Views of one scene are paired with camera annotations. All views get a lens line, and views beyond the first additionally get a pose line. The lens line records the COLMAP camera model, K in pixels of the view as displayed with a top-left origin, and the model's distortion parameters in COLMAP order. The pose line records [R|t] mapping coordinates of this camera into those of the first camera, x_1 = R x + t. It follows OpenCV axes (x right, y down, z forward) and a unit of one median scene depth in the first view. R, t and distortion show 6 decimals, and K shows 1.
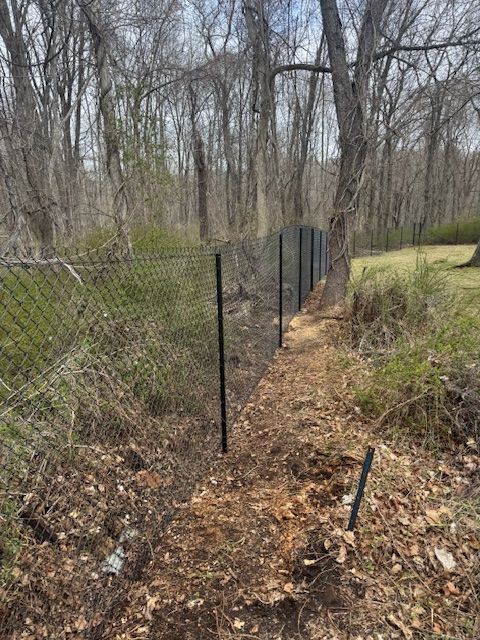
lens RADIAL K [[479.2, 0, 240.0], [0, 479.2, 320.0], [0, 0, 1]] dist [0.061924, -0.049184]
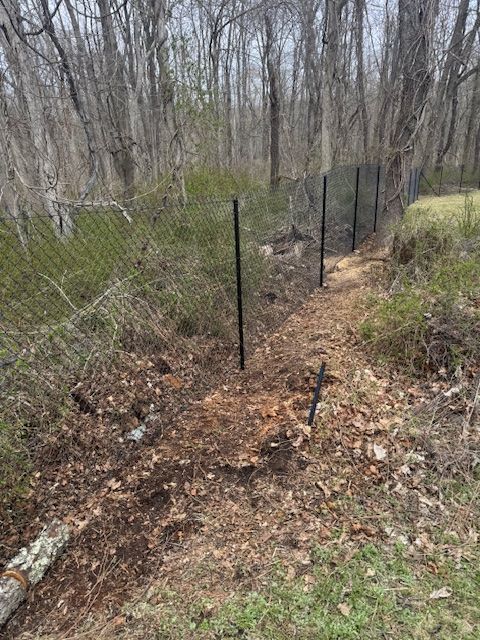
lens RADIAL K [[486.3, 0, 240.0], [0, 486.3, 320.0], [0, 0, 1]] dist [0.293986, -0.651421]
pose [[0.981285, 0.049670, -0.186044, 0.229047], [-0.026779, 0.991971, 0.123594, 0.000342], [0.190689, -0.116299, 0.974737, -0.229238]]
